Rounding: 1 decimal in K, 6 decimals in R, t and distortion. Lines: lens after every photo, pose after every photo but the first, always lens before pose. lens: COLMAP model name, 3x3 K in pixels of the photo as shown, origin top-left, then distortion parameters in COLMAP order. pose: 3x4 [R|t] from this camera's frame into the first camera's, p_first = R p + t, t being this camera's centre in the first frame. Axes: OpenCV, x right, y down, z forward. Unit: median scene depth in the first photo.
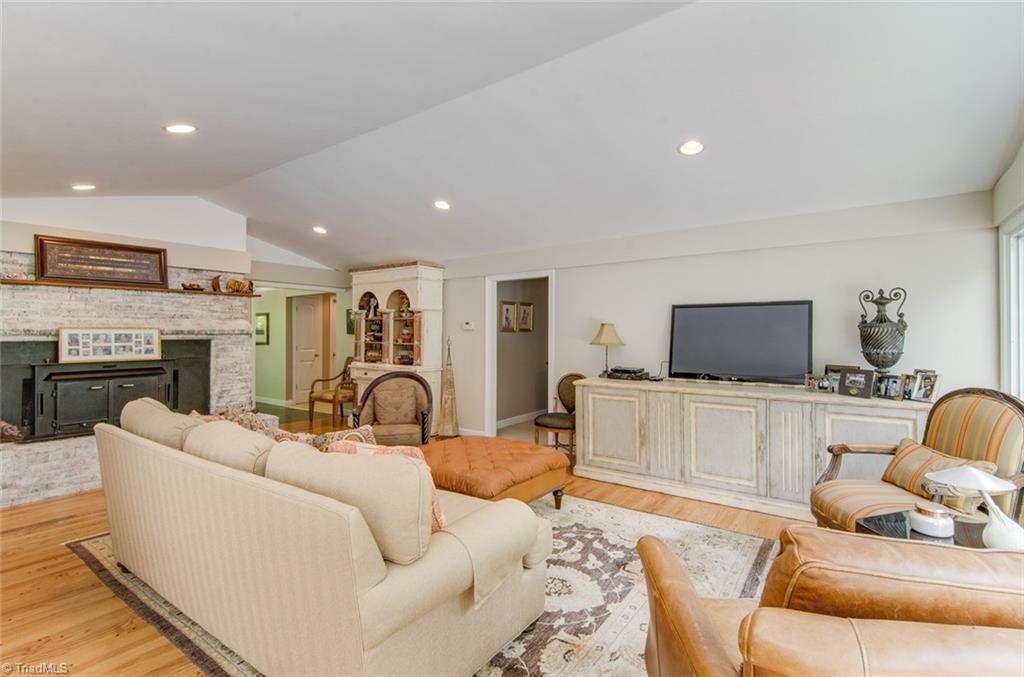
lens RADIAL K [[484.3, 0, 511.4], [0, 484.3, 329.9], [0, 0, 1]] dist [0.017336, -0.010402]
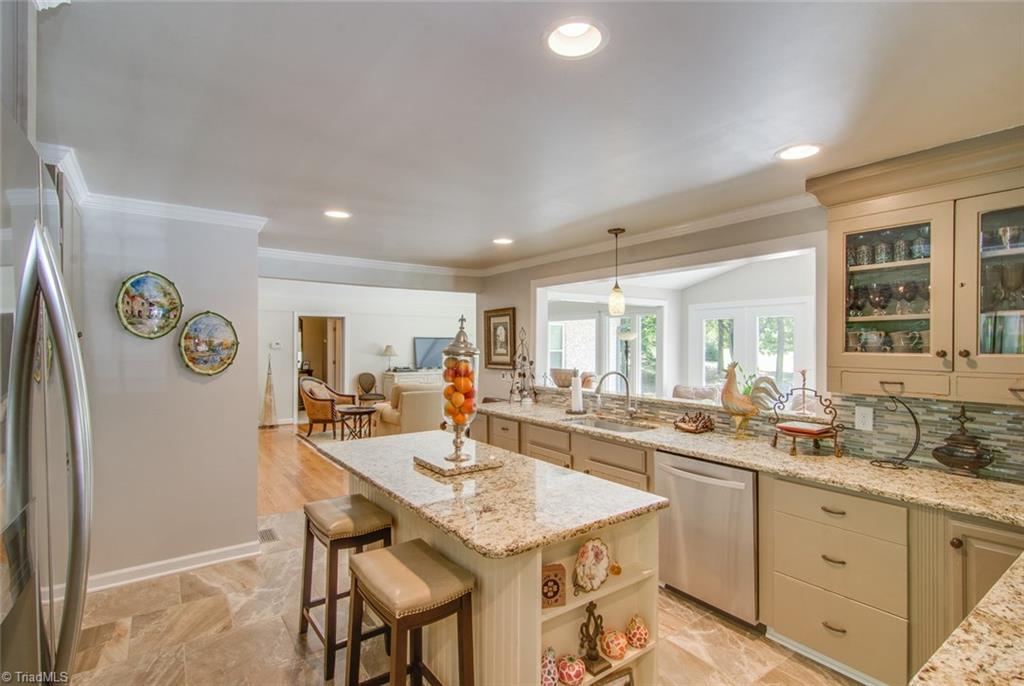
lens RADIAL K [[484.3, 0, 510.6], [0, 484.3, 345.5], [0, 0, 1]] dist [0.017336, -0.010402]
pose [[0.309632, 0.000230, 0.950856, -1.435302], [-0.005972, 0.999981, 0.001702, -0.018698], [-0.950838, -0.006205, 0.309628, -0.093499]]
